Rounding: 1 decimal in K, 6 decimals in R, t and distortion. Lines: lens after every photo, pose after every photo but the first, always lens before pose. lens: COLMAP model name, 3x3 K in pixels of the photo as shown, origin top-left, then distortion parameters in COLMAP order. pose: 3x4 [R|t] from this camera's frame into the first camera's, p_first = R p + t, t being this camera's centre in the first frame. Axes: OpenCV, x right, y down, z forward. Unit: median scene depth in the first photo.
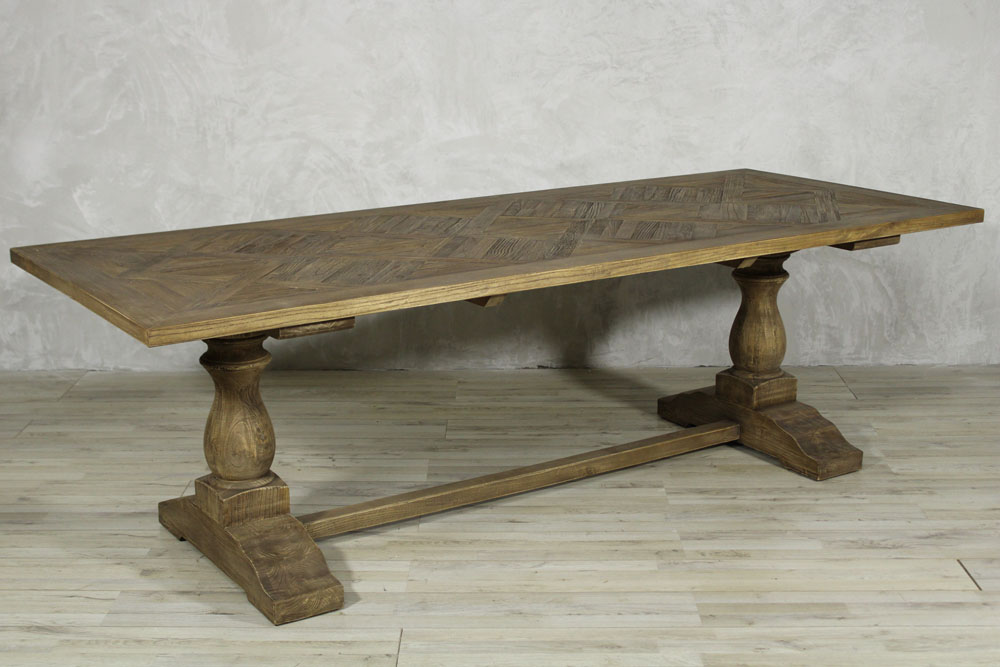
lens RADIAL K [[1470.4, 0, 500.0], [0, 1470.4, 333.5], [0, 0, 1]] dist [-0.054611, 0.133334]
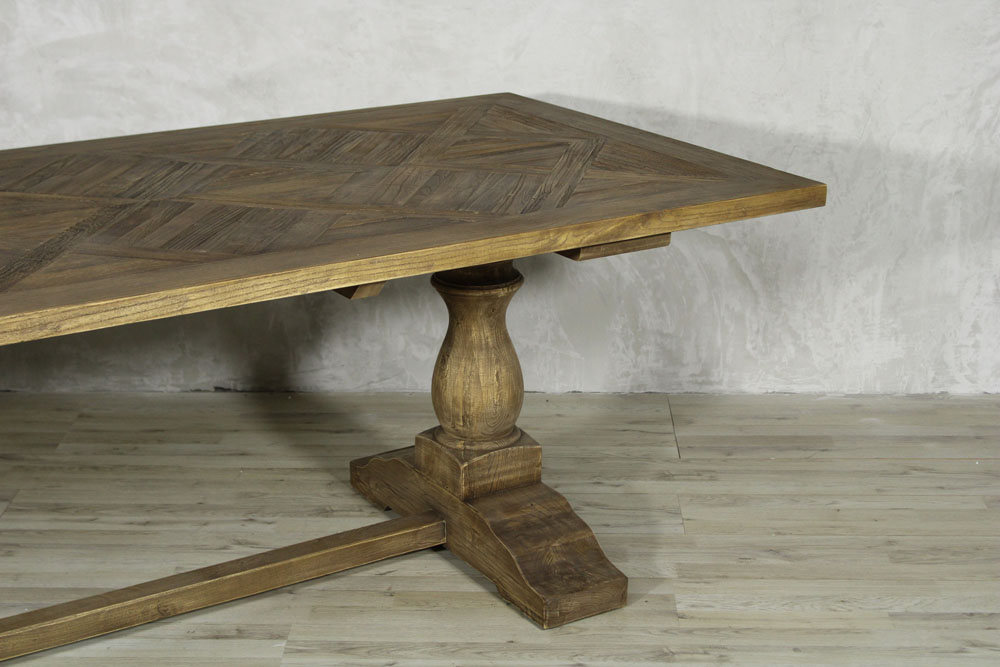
lens RADIAL K [[1794.4, 0, 500.0], [0, 1794.4, 333.5], [0, 0, 1]] dist [-0.008103, 0.206190]
pose [[0.999892, 0.010843, -0.009876, 0.168796], [-0.010191, 0.997911, 0.063792, -0.056953], [0.010547, -0.063684, 0.997914, 0.219962]]
